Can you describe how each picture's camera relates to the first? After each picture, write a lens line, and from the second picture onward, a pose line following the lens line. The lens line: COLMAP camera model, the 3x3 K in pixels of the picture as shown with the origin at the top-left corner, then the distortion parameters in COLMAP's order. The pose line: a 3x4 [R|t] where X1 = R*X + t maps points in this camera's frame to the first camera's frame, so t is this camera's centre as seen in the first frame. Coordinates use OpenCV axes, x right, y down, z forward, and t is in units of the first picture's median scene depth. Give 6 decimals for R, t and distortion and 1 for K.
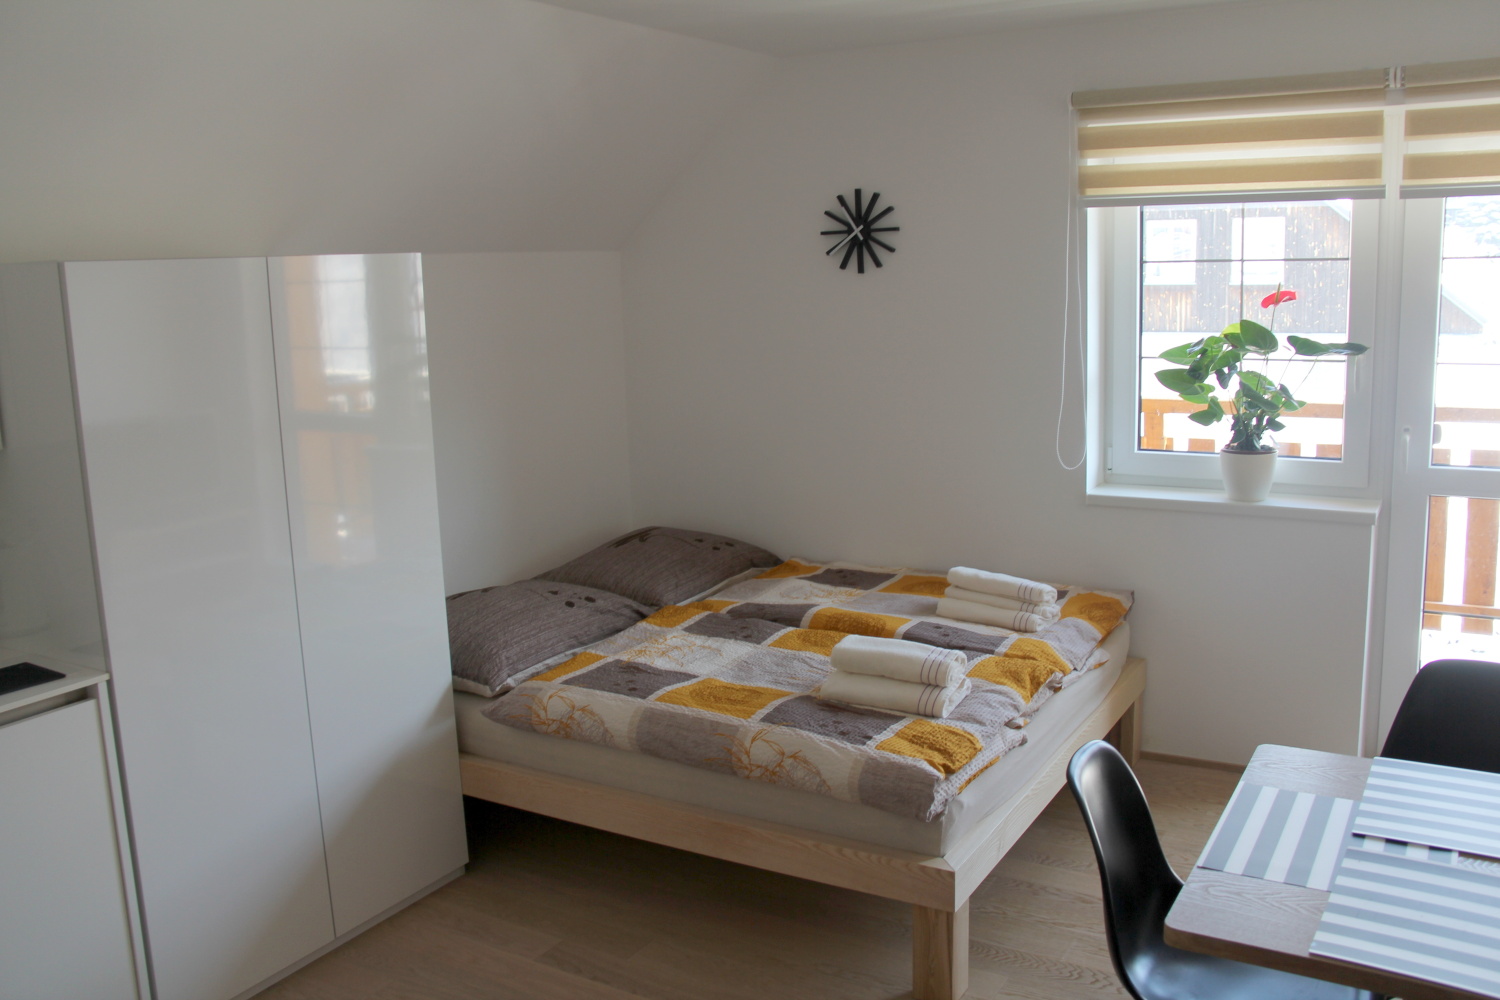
lens RADIAL K [[1300.1, 0, 753.8], [0, 1300.1, 490.6], [0, 0, 1]] dist [-0.183355, 0.190688]
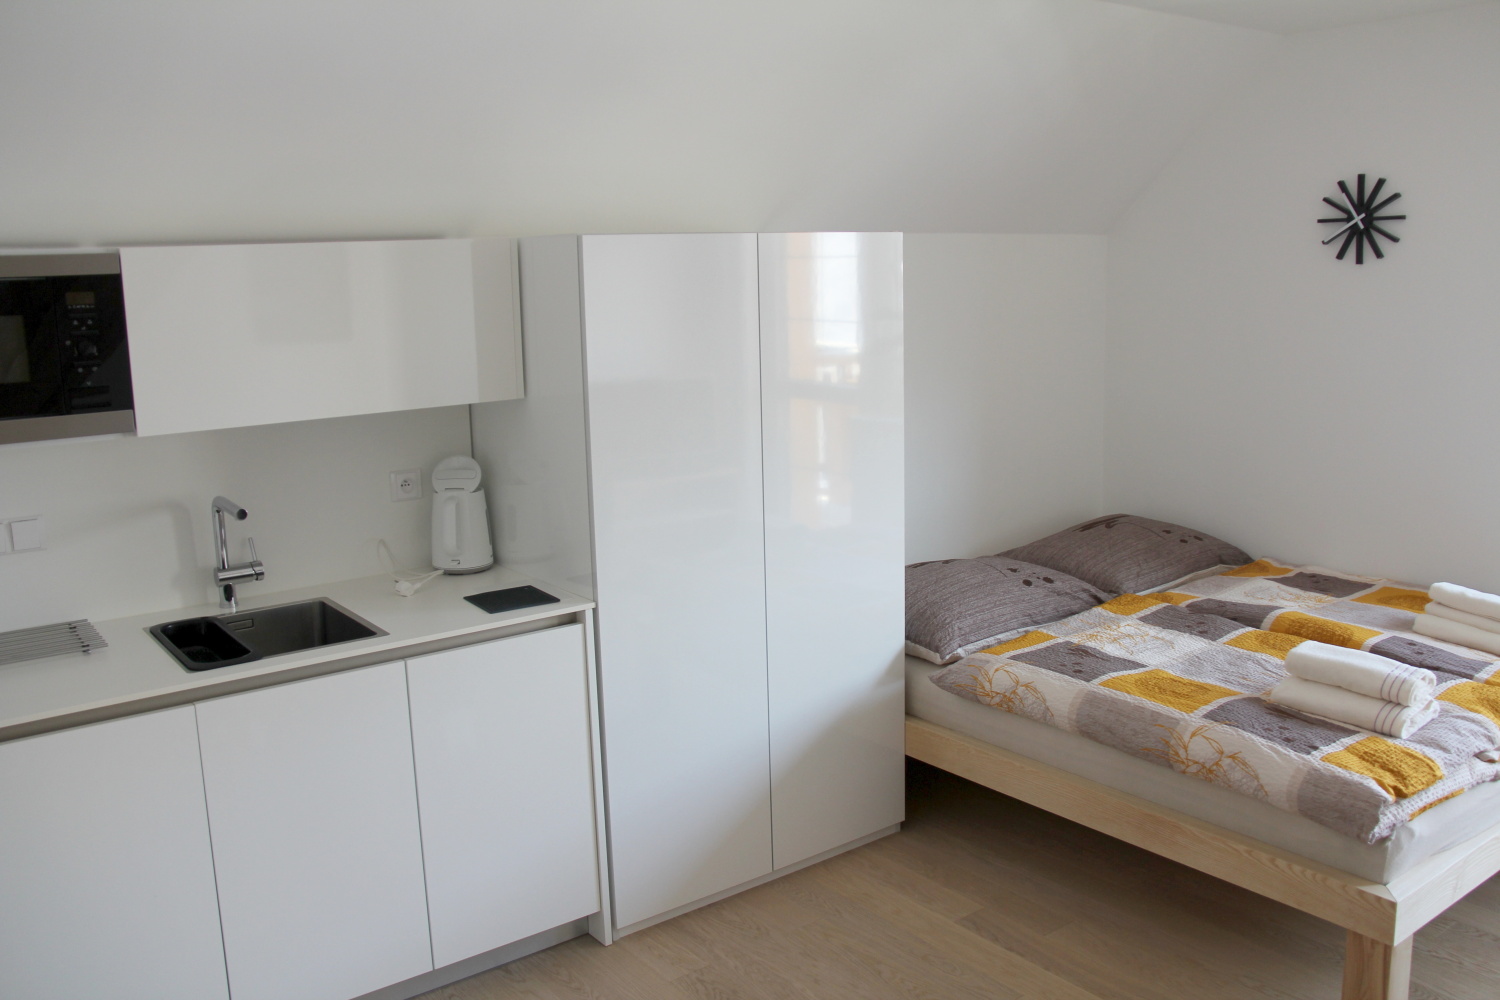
lens RADIAL K [[1300.1, 0, 753.8], [0, 1300.1, 490.6], [0, 0, 1]] dist [-0.183355, 0.190688]
pose [[0.928550, 0.074632, -0.363629, 0.023260], [-0.069240, 0.997211, 0.027861, 0.002737], [0.364694, -0.000693, 0.931127, -0.021170]]
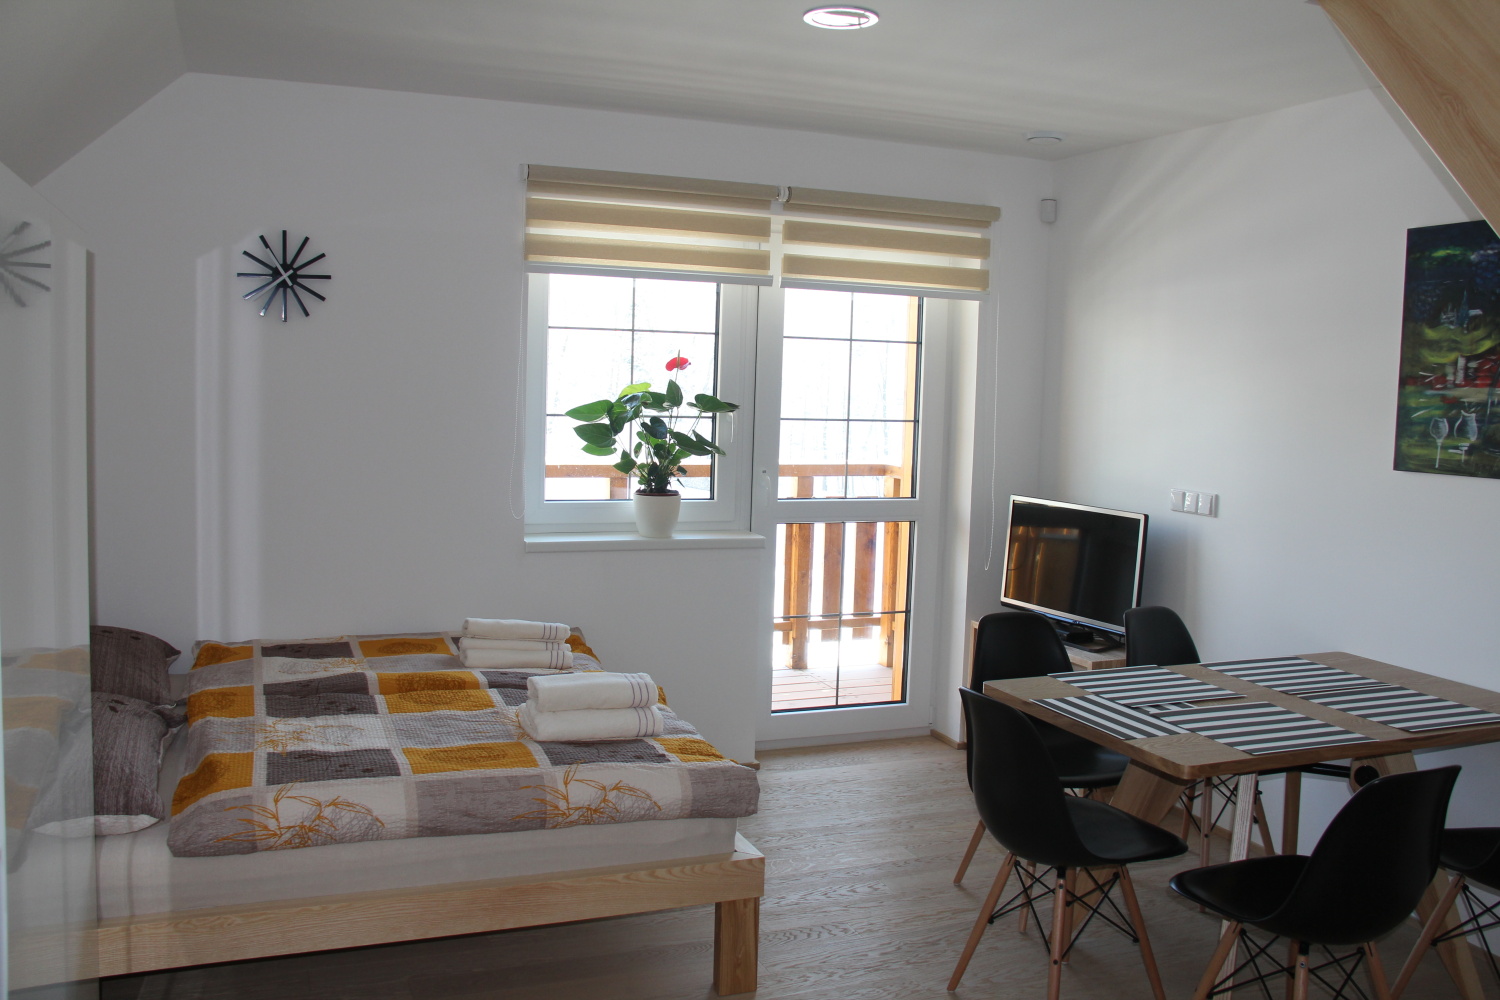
lens RADIAL K [[1300.1, 0, 753.8], [0, 1300.1, 490.6], [0, 0, 1]] dist [-0.183355, 0.190688]
pose [[0.595090, -0.019640, 0.803419, -0.586080], [0.090988, 0.994920, -0.043073, 0.028090], [-0.798492, 0.098733, 0.593854, 0.267776]]
